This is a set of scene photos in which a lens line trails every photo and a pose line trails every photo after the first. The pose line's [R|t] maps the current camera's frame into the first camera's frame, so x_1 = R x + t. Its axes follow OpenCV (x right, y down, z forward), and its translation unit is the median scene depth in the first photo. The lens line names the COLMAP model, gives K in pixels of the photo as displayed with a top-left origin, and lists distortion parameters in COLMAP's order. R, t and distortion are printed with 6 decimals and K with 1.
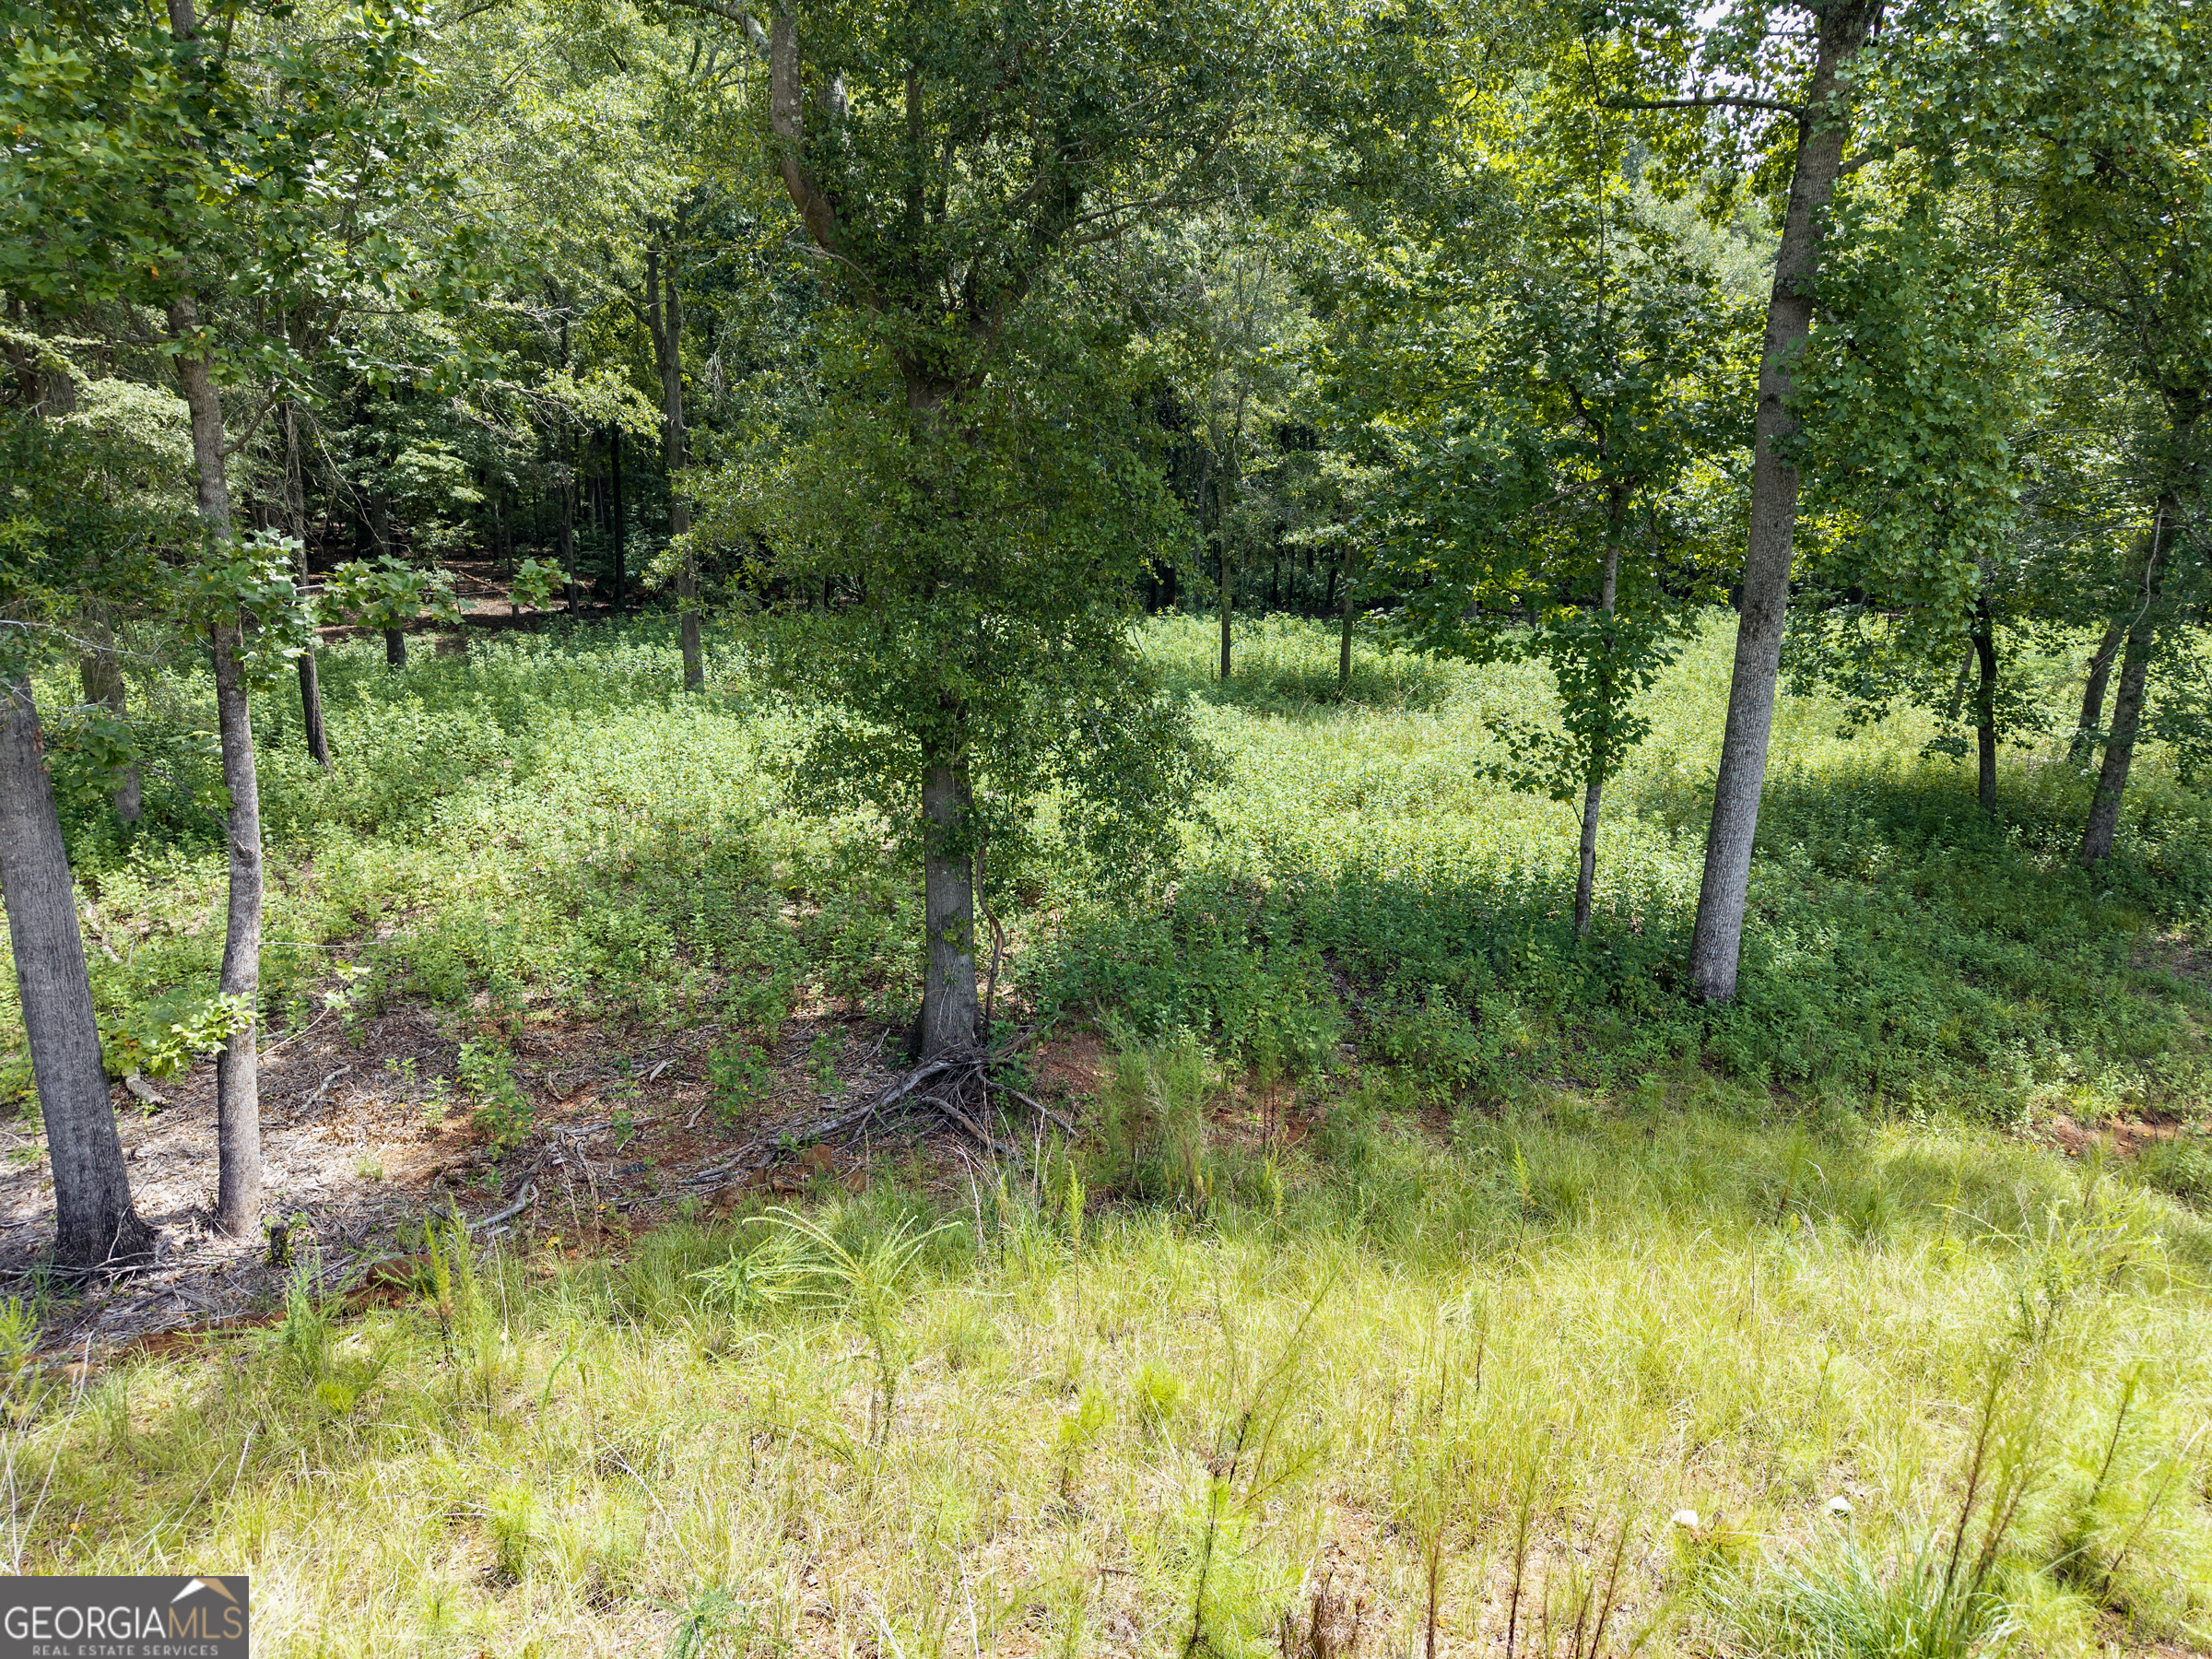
lens RADIAL K [[1472.7, 0, 1106.0], [0, 1472.7, 829.5], [0, 0, 1]] dist [0.009919, -0.008250]
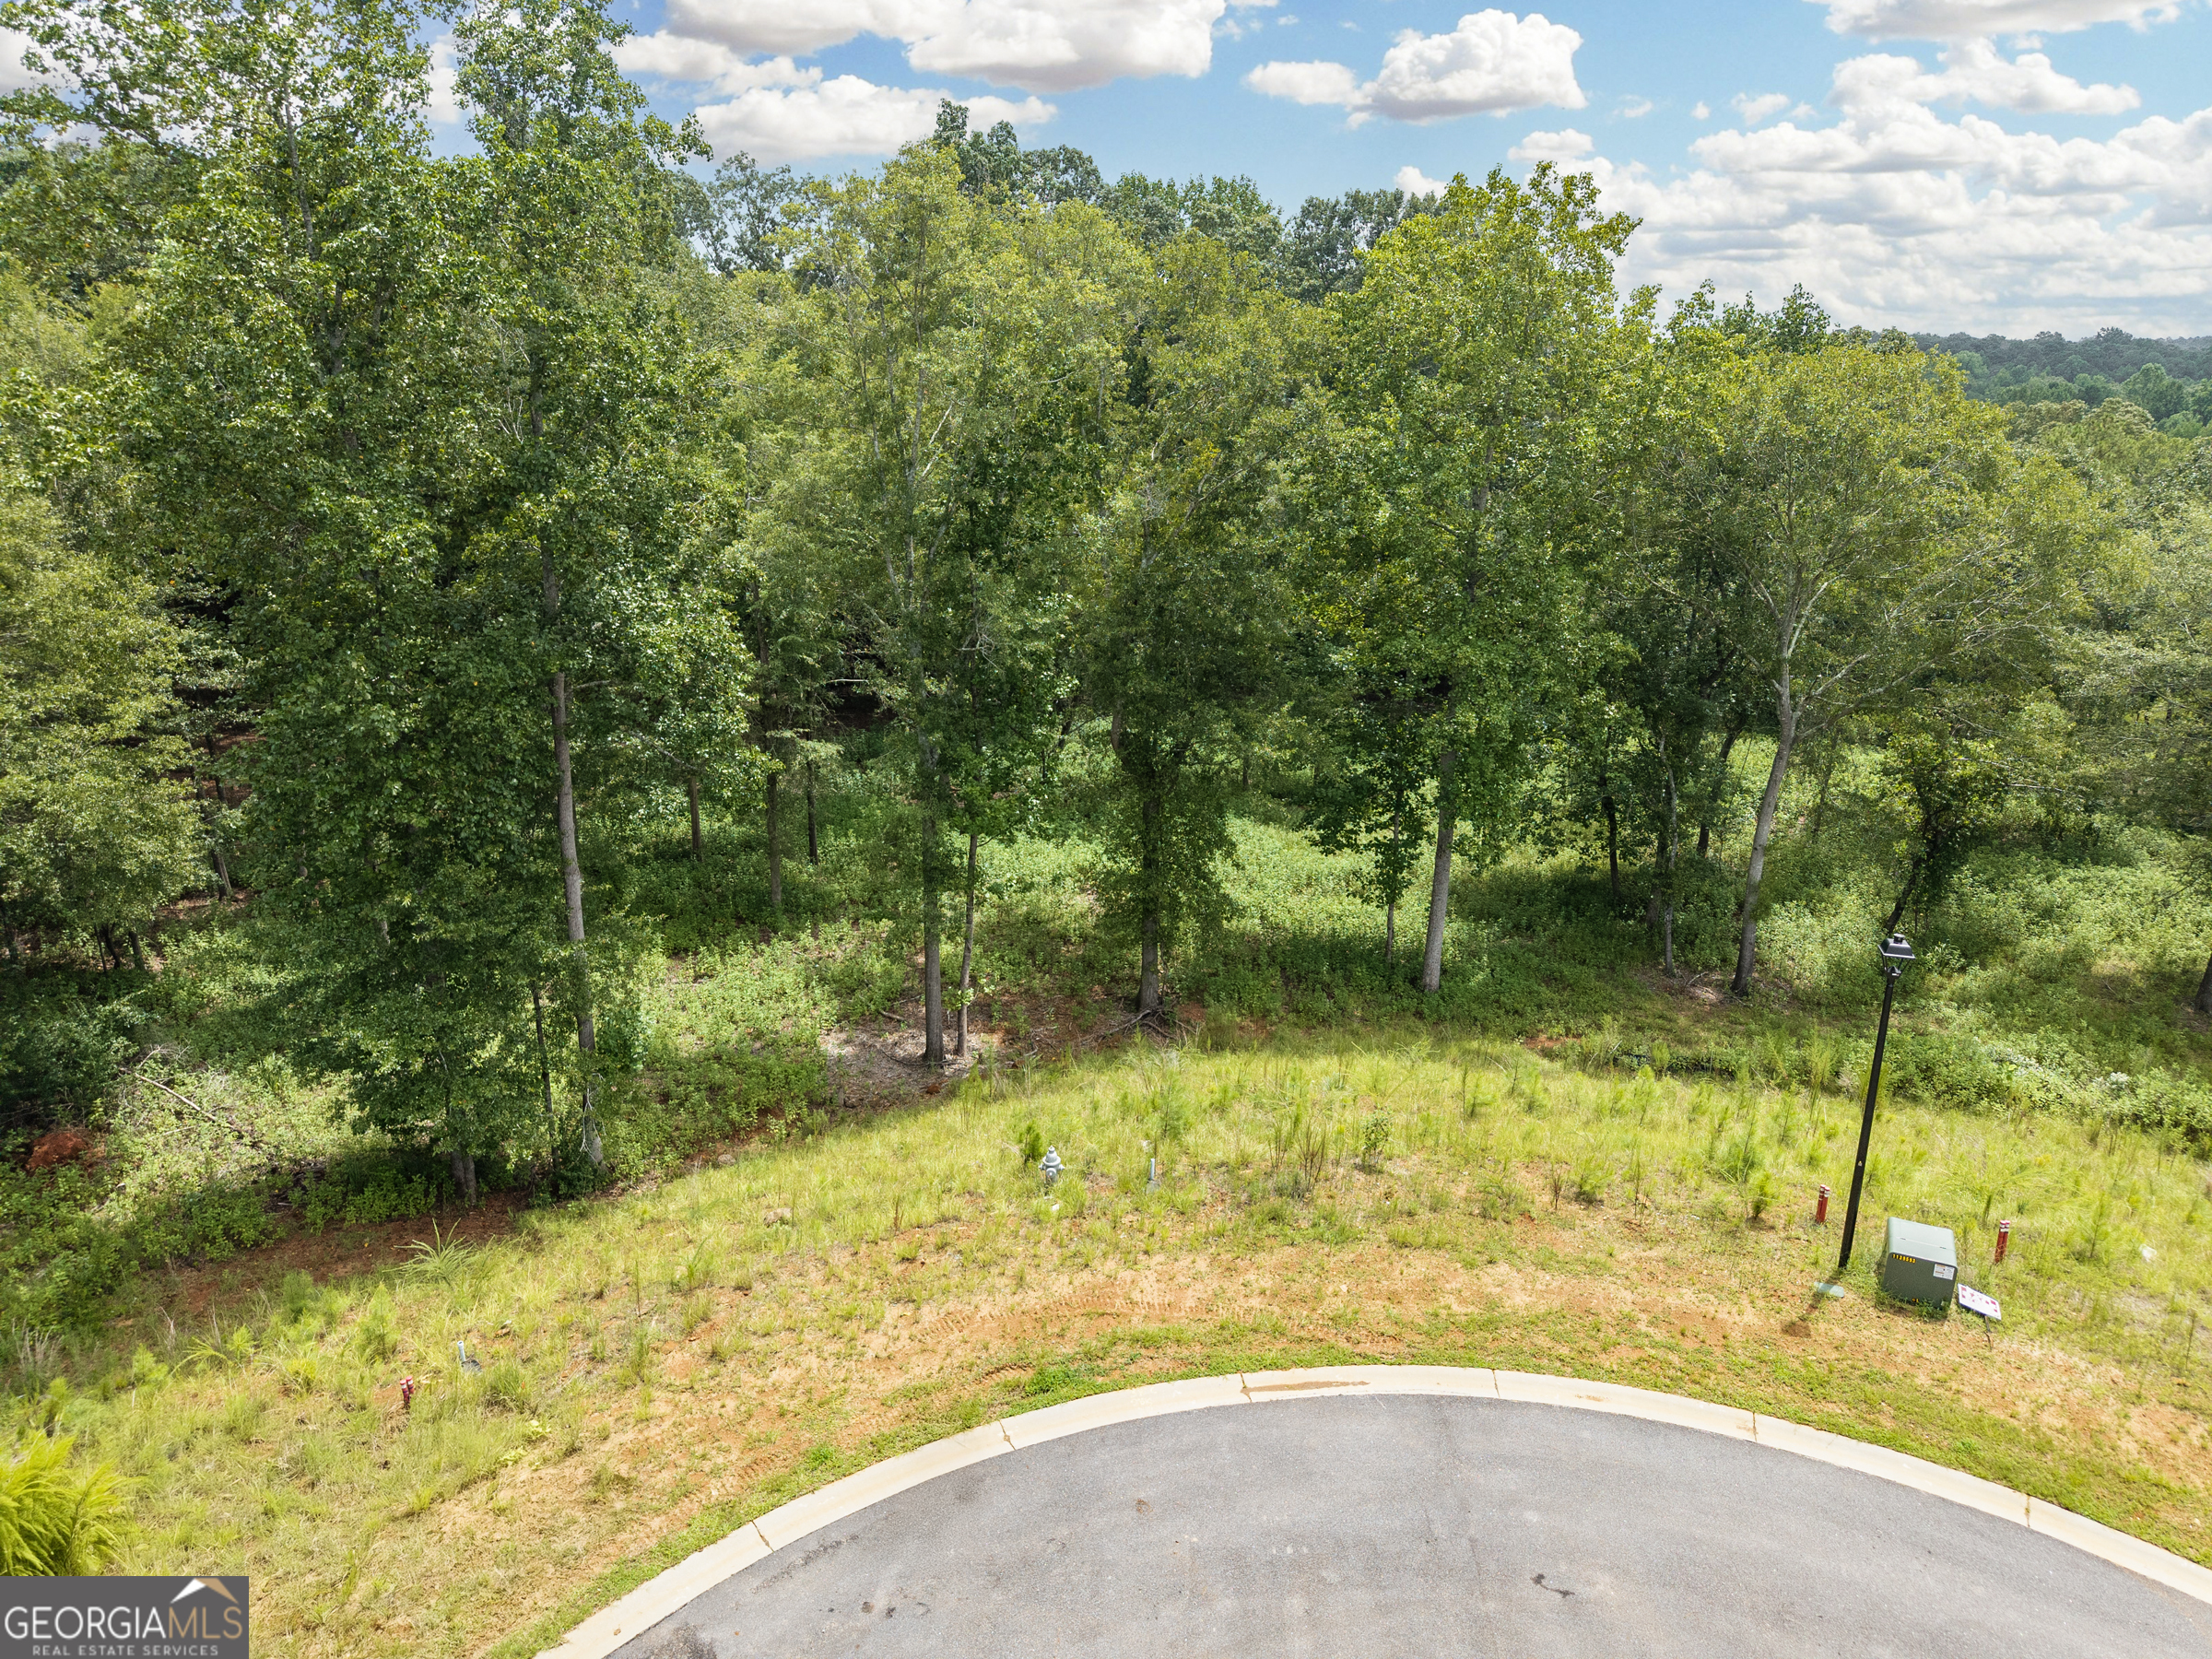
lens RADIAL K [[1472.7, 0, 1106.0], [0, 1472.7, 829.5], [0, 0, 1]] dist [0.009919, -0.008250]
pose [[0.999821, 0.012546, -0.014152, -0.182379], [-0.012040, 0.999305, 0.035290, -0.362250], [0.014585, -0.035114, 0.999277, -2.290091]]
